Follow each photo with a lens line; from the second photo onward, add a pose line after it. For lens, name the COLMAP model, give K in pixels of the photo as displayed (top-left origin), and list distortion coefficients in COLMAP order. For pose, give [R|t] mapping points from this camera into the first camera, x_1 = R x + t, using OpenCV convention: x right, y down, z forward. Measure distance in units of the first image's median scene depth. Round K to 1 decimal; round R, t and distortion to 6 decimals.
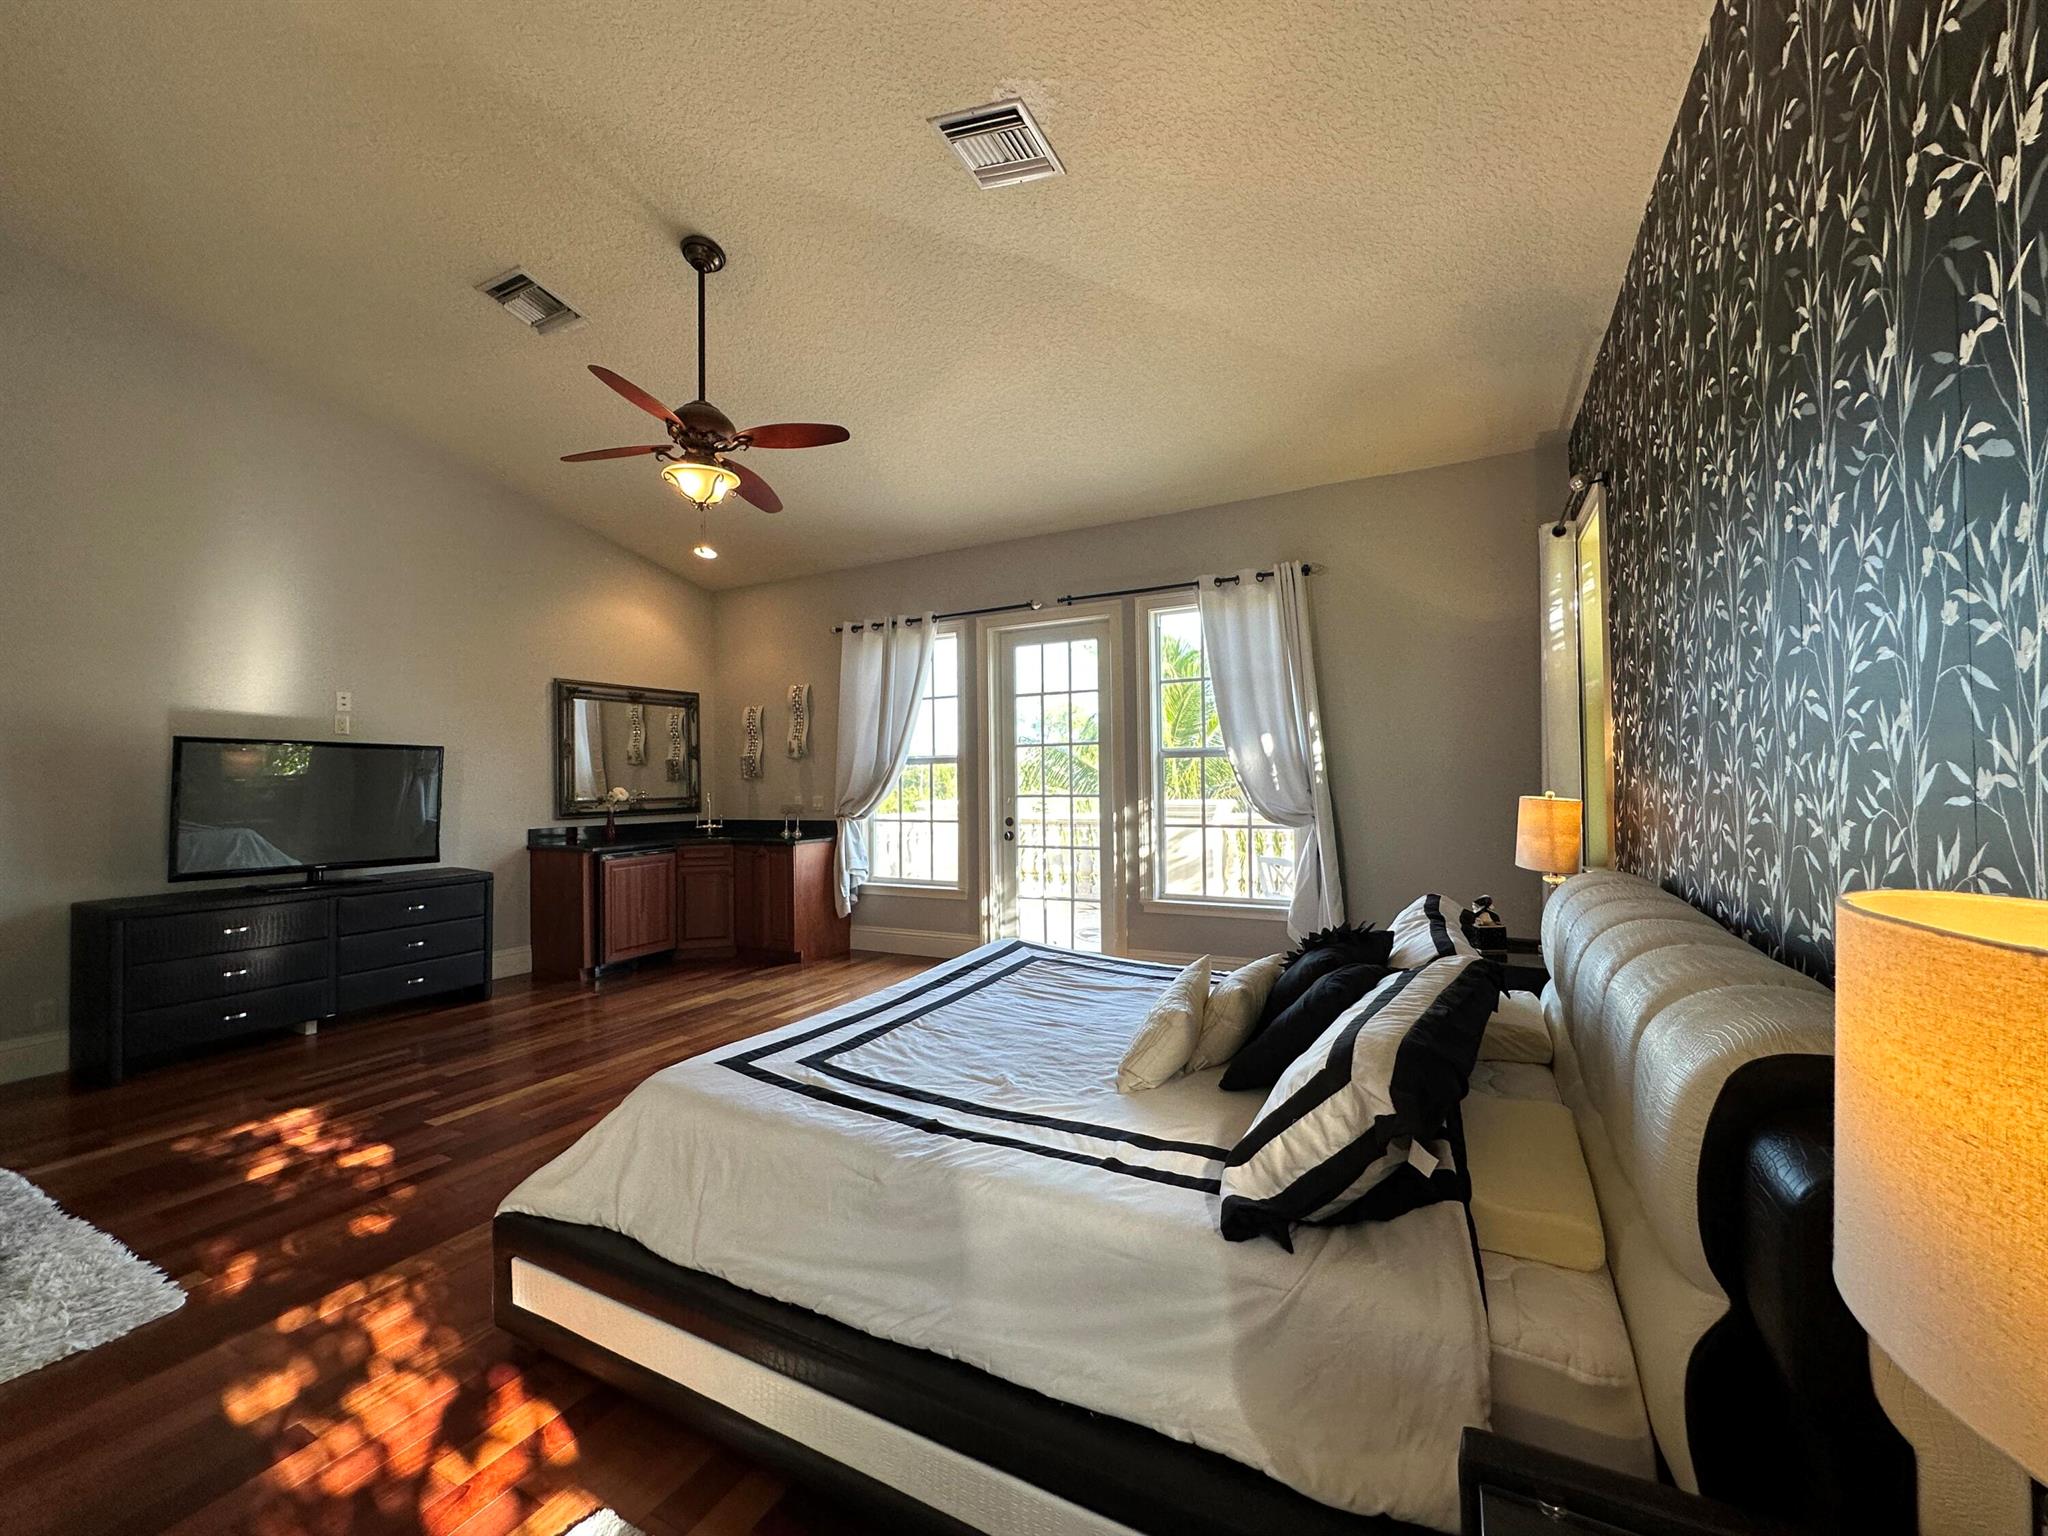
lens RADIAL K [[810.4, 0, 1024.0], [0, 810.4, 768.0], [0, 0, 1]] dist [-0.001645, -0.000221]
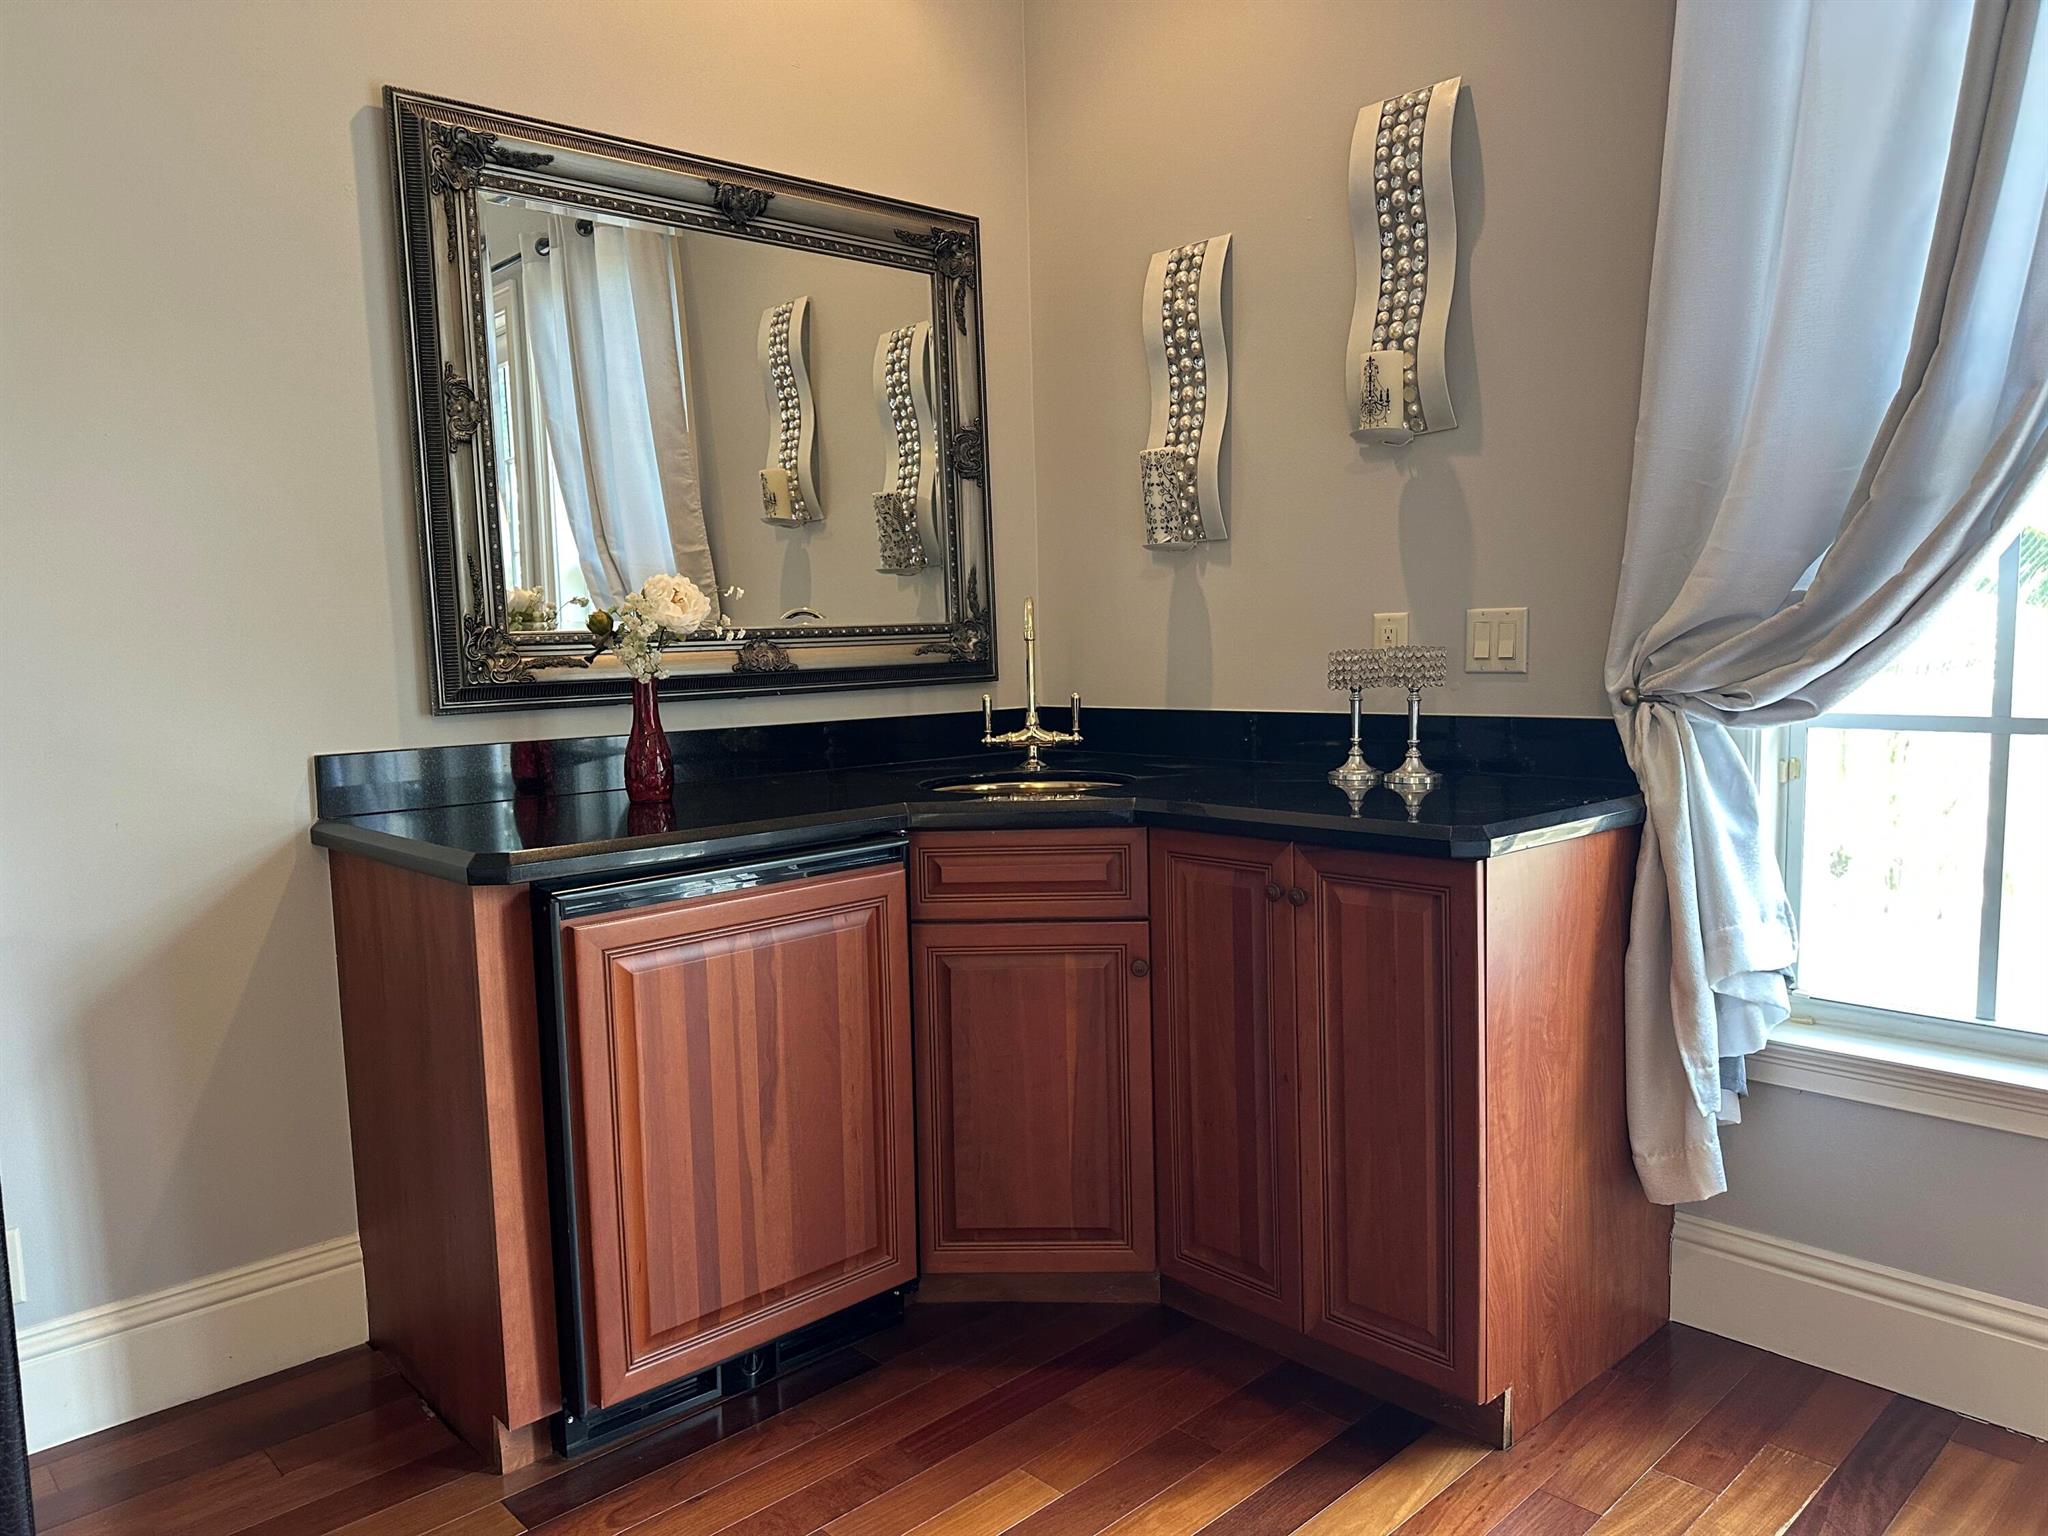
lens RADIAL K [[1441.1, 0, 1059.1], [0, 1441.1, 773.4], [0, 0, 1]] dist [0.000976, -0.000193]
pose [[0.948482, 0.019906, -0.316205, -0.251508], [0.019354, 0.992520, 0.120538, 0.031285], [0.316239, -0.120448, 0.941002, 0.610902]]
